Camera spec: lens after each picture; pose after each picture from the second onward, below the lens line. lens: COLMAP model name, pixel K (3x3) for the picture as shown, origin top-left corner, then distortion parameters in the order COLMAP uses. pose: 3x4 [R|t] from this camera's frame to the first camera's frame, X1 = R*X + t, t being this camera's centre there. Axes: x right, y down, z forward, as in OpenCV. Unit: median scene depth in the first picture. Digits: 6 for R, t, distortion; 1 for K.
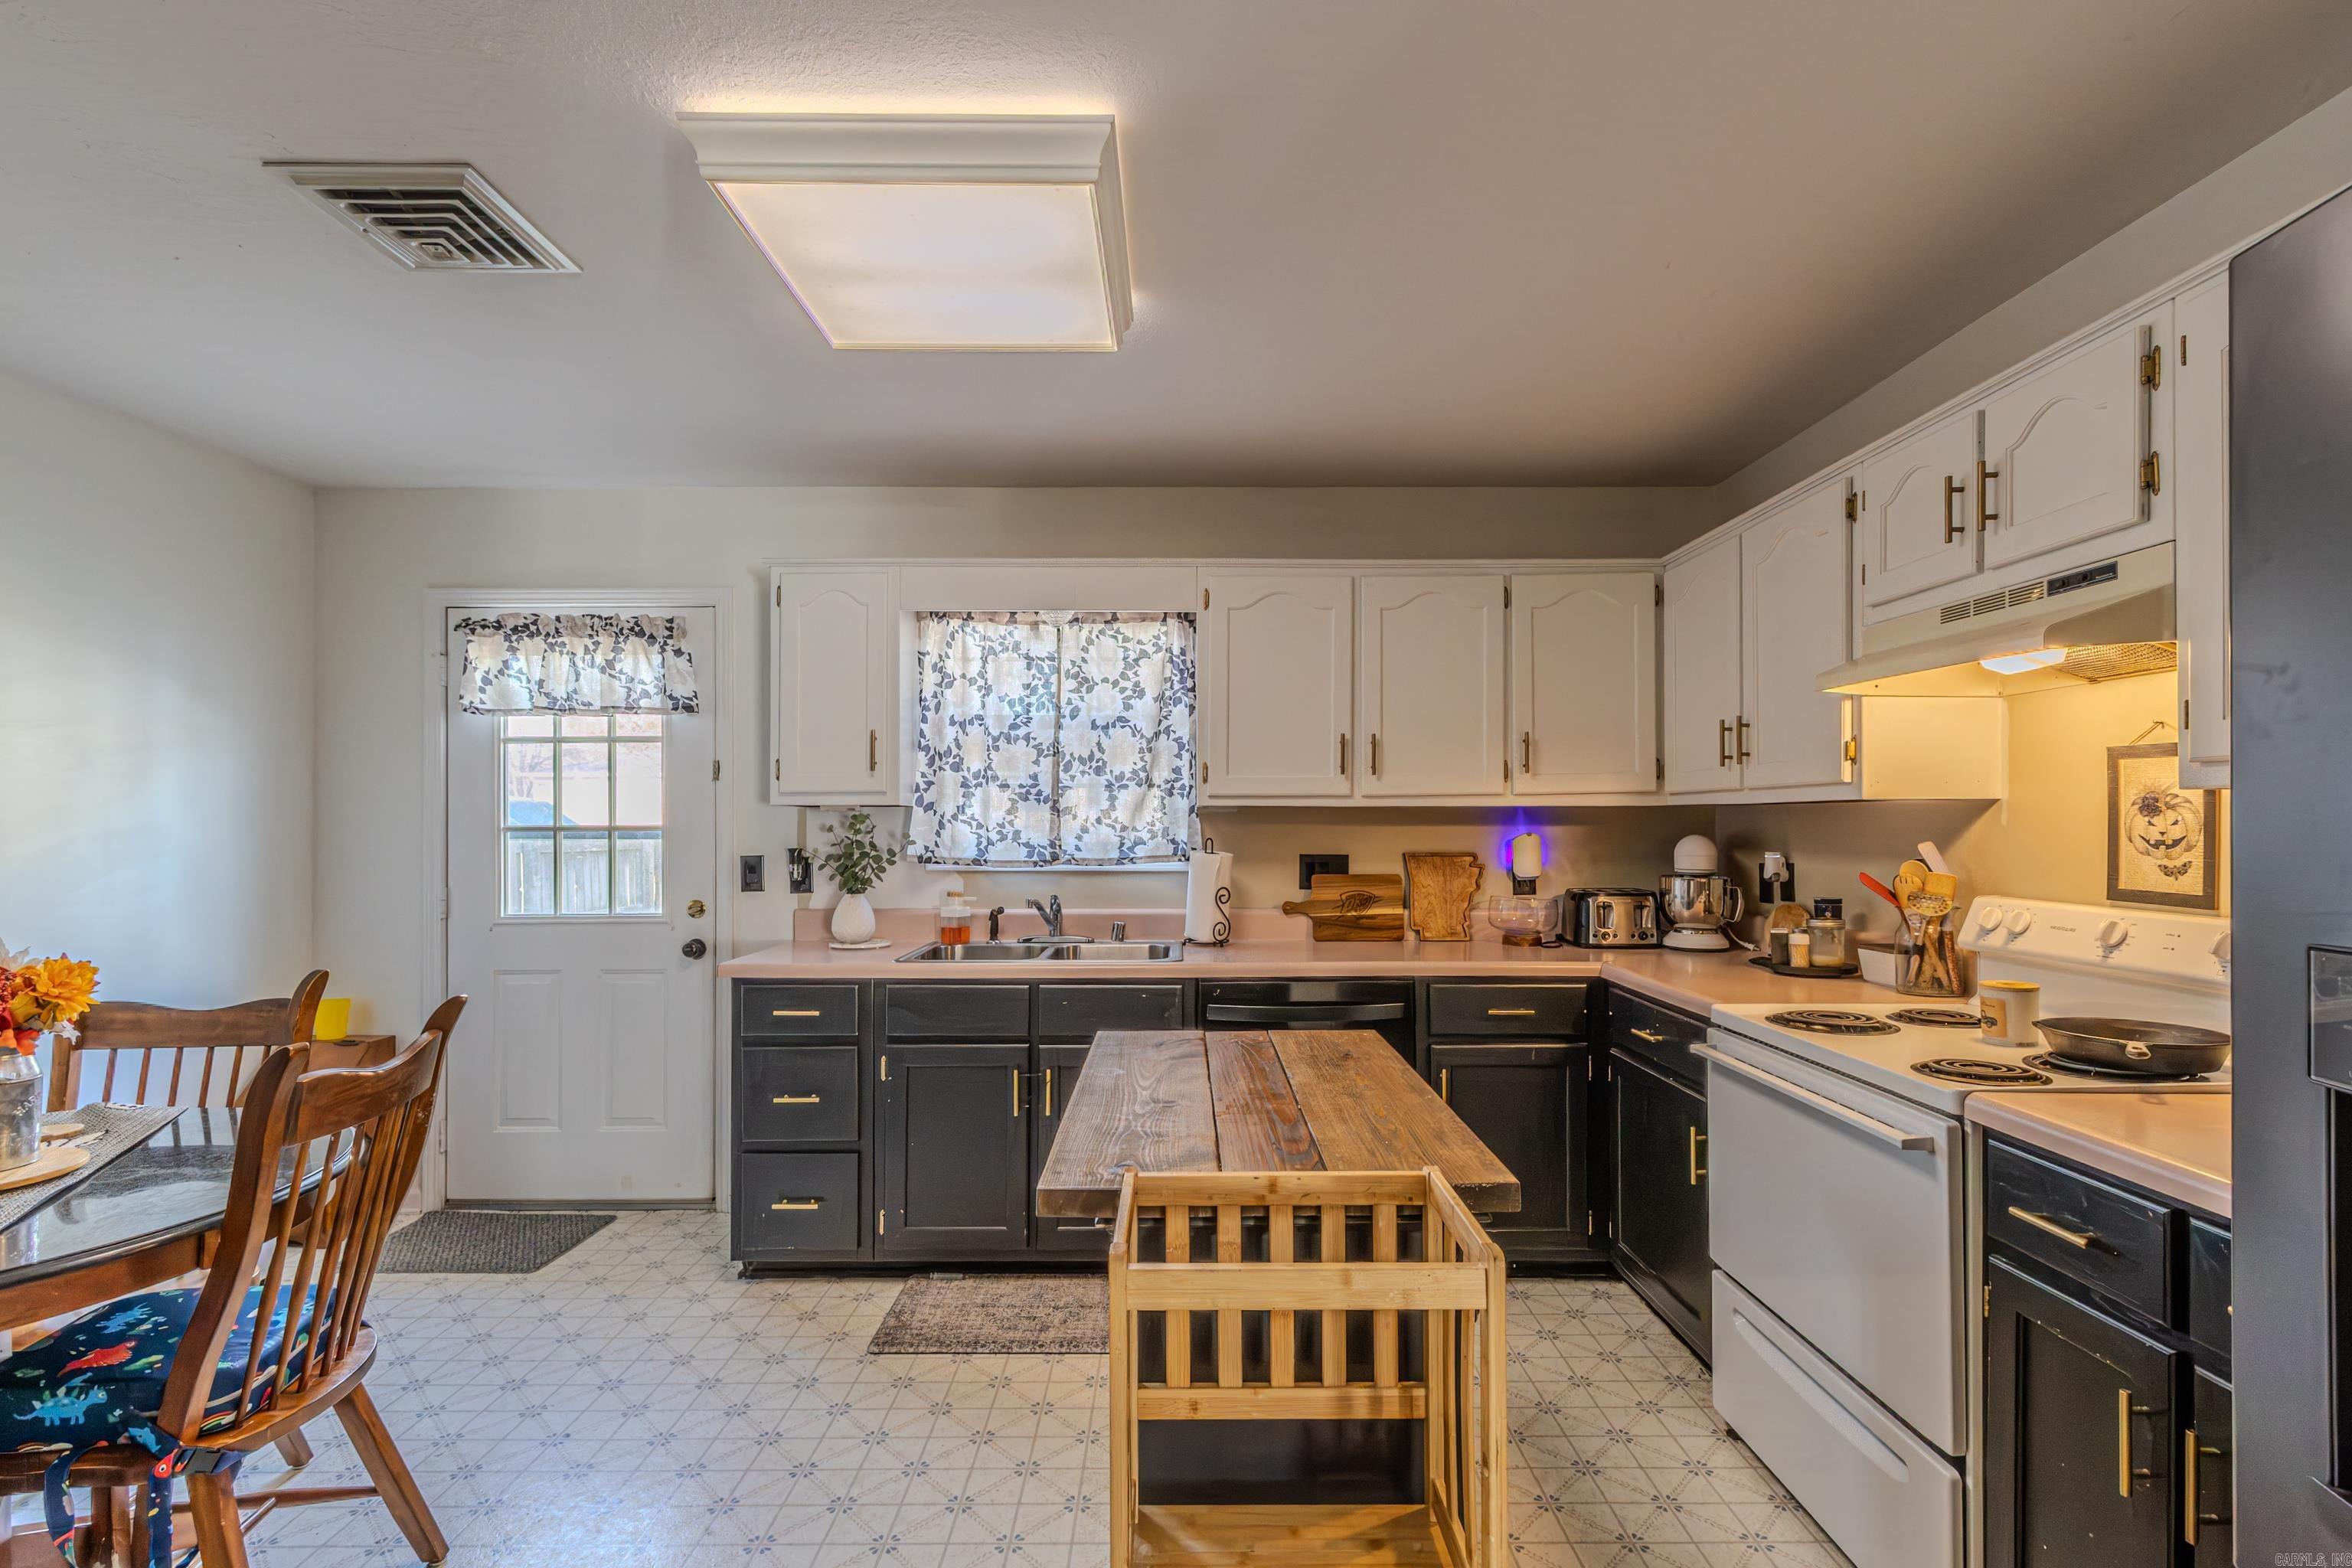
lens RADIAL K [[1087.8, 0, 1179.0], [0, 1087.8, 799.9], [0, 0, 1]] dist [0.003984, 0.000340]
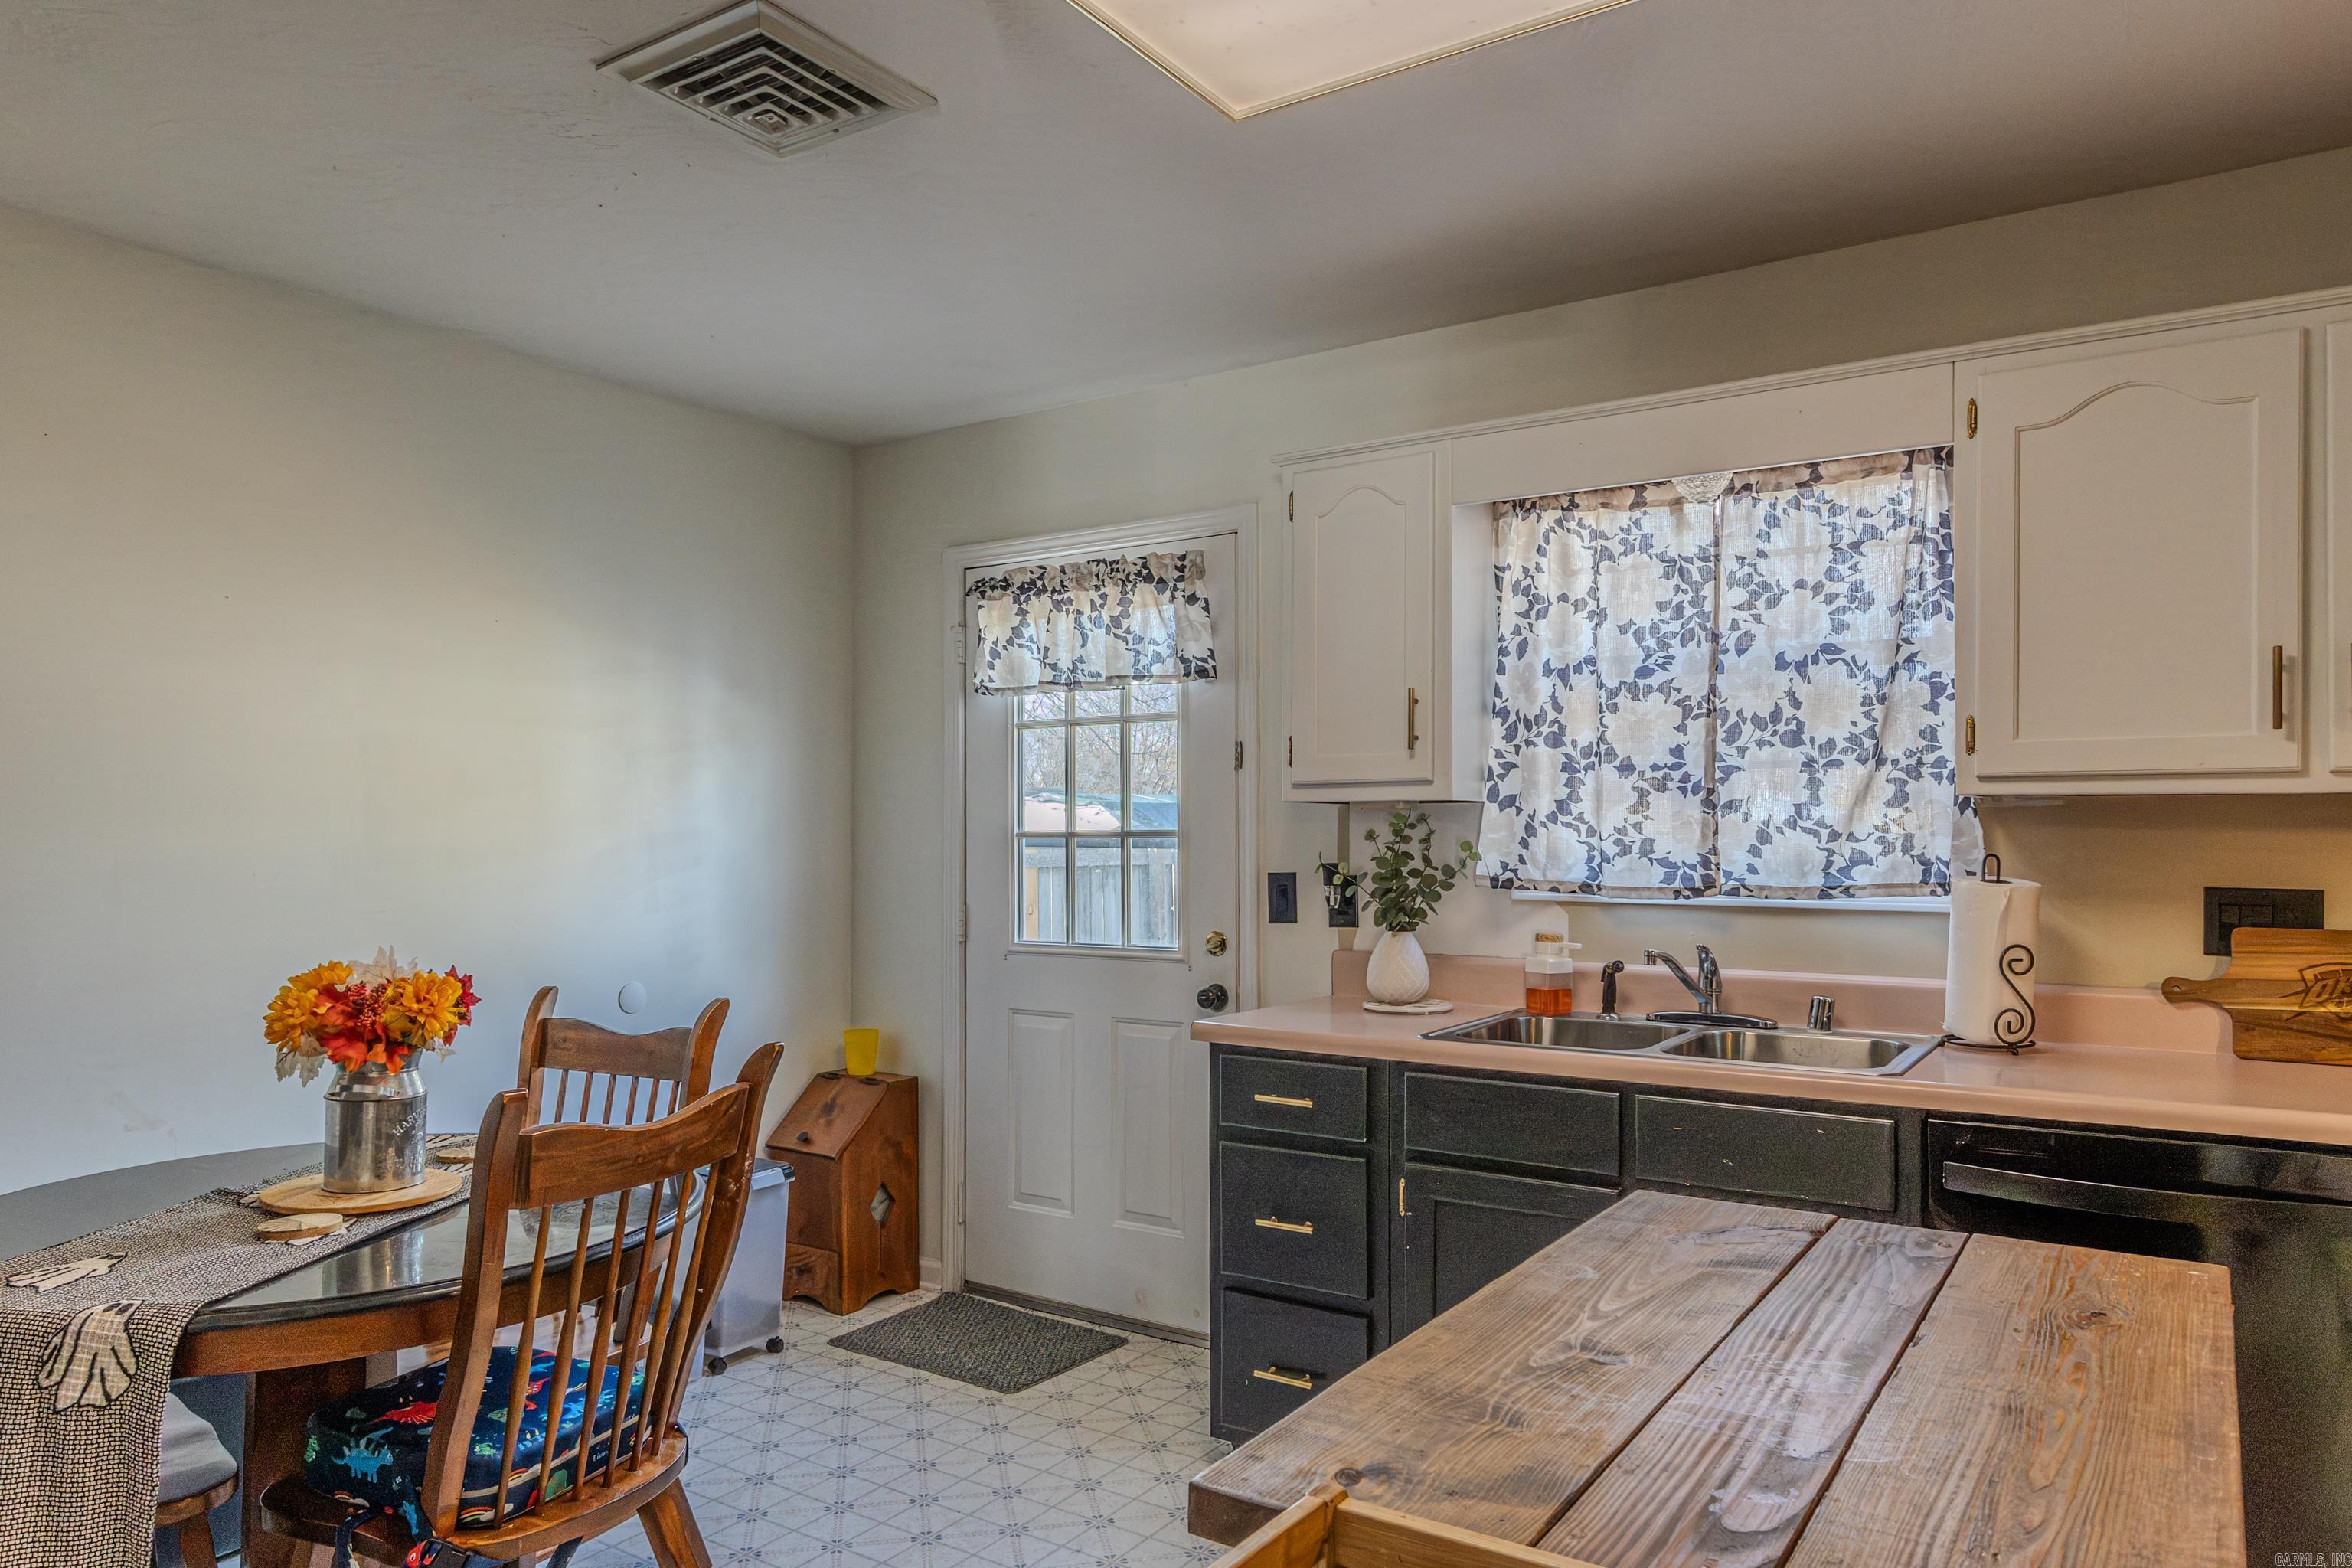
lens RADIAL K [[1518.9, 0, 1177.5], [0, 1518.9, 799.2], [0, 0, 1]] dist [0.008115, 0.002425]
pose [[0.830104, -0.011160, -0.557497, 0.113306], [0.012439, 0.999922, -0.001495, 0.003467], [0.557470, -0.005694, 0.830177, 0.132271]]
